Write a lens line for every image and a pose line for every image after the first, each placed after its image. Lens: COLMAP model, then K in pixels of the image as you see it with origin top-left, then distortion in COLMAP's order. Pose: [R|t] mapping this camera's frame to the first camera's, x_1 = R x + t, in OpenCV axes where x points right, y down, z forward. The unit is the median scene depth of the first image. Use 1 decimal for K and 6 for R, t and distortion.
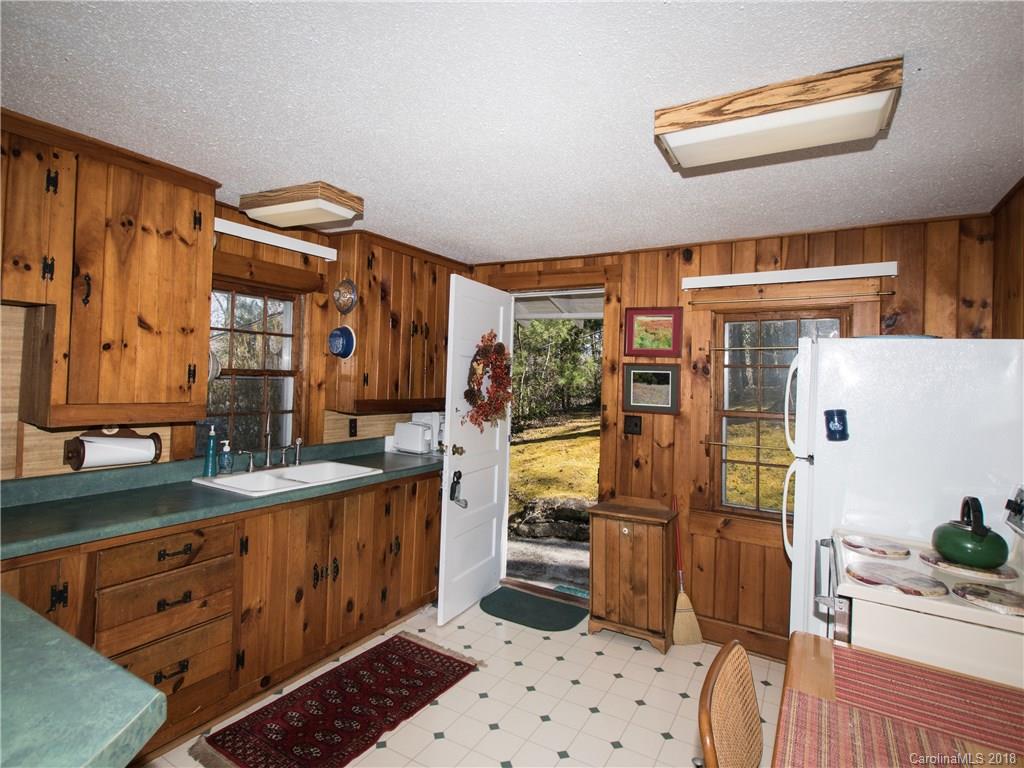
lens RADIAL K [[522.1, 0, 511.6], [0, 522.1, 375.6], [0, 0, 1]] dist [0.001683, 0.000783]
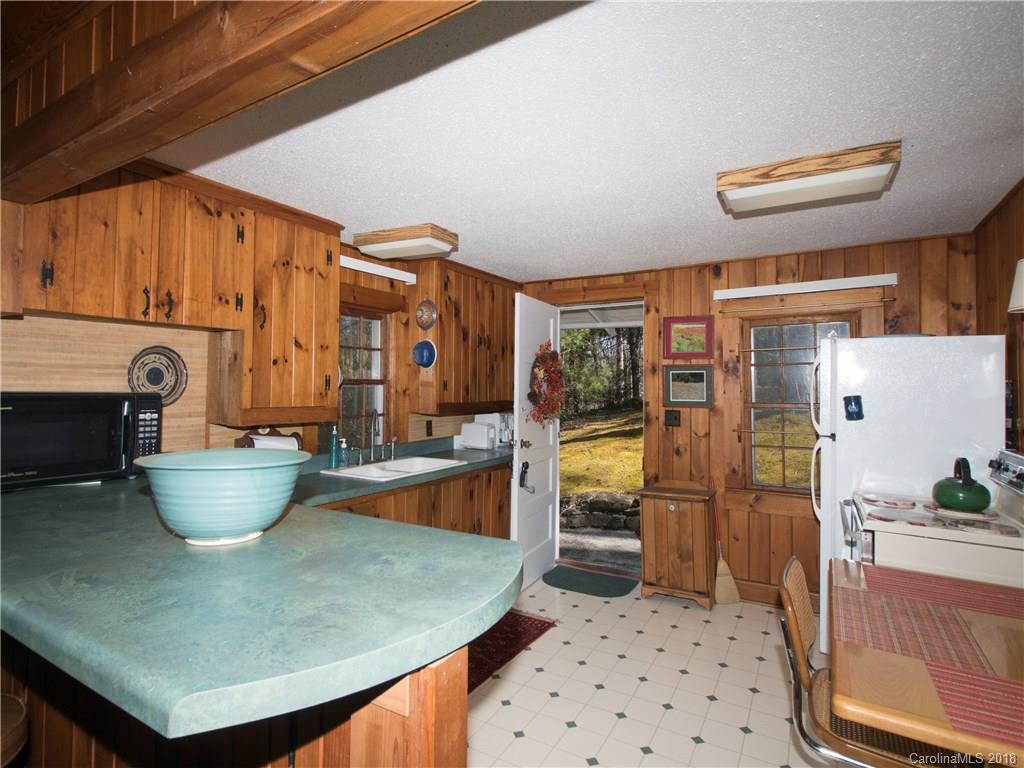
lens RADIAL K [[525.2, 0, 512.0], [0, 525.2, 384.0], [0, 0, 1]] dist [0.001992, 0.001171]
pose [[0.999542, -0.029577, 0.006427, -0.151204], [0.029586, 0.999561, -0.001411, 0.011407], [-0.006383, 0.001601, 0.999978, -0.189487]]
